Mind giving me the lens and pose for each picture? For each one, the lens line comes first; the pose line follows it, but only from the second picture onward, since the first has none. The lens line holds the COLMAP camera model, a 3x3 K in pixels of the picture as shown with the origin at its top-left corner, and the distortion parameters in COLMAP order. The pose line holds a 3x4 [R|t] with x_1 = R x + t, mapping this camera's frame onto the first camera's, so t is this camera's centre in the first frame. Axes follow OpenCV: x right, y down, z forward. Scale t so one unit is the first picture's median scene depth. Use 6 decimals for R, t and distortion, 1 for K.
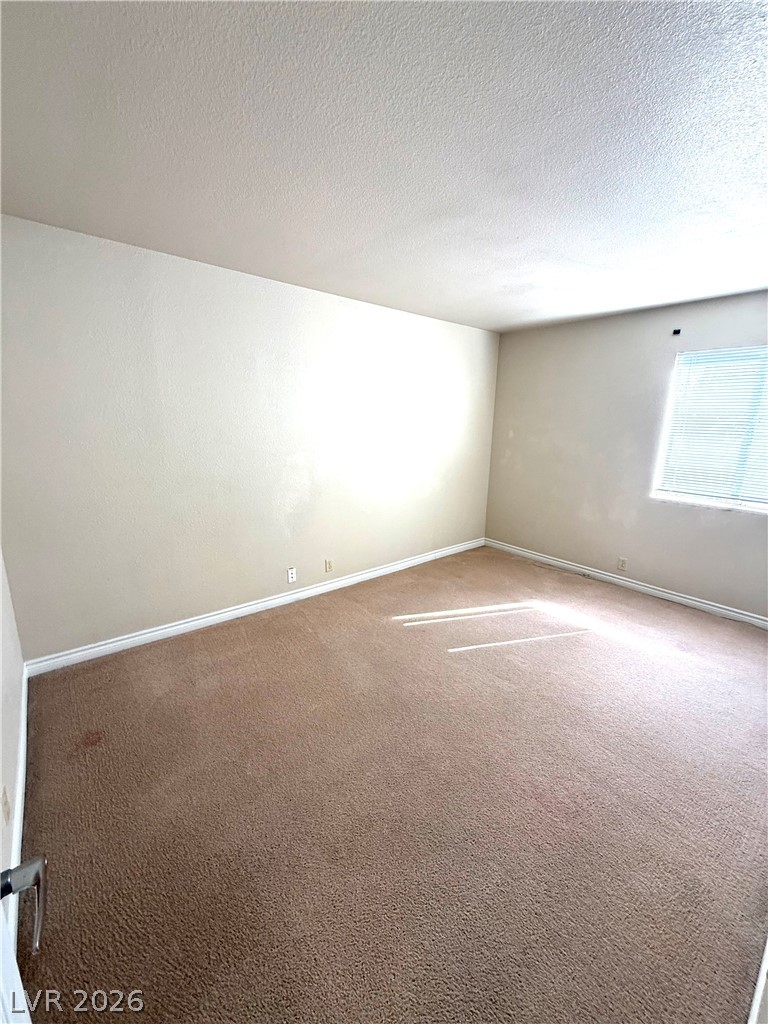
lens RADIAL K [[406.7, 0, 384.0], [0, 406.7, 512.0], [0, 0, 1]] dist [0.000929, 0.000029]
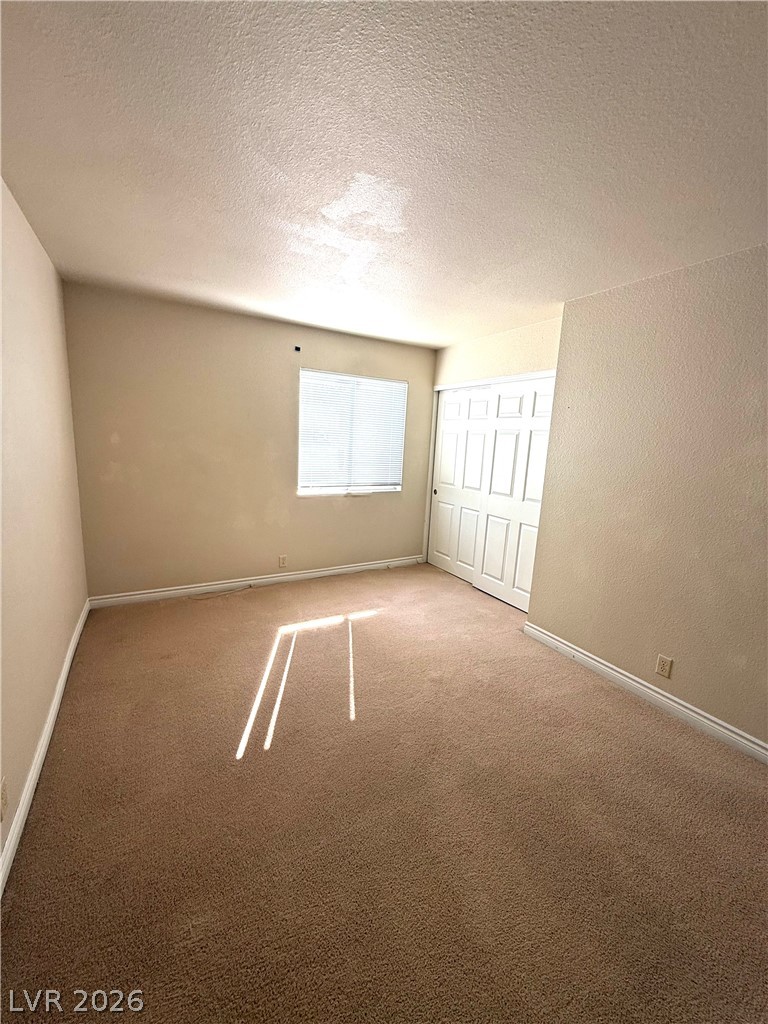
lens RADIAL K [[406.7, 0, 384.0], [0, 406.7, 512.0], [0, 0, 1]] dist [0.000929, 0.000029]
pose [[0.171056, -0.181175, 0.968460, -0.381979], [0.185668, 0.971265, 0.148905, -0.109443], [-0.967609, 0.154341, 0.199779, 0.543342]]
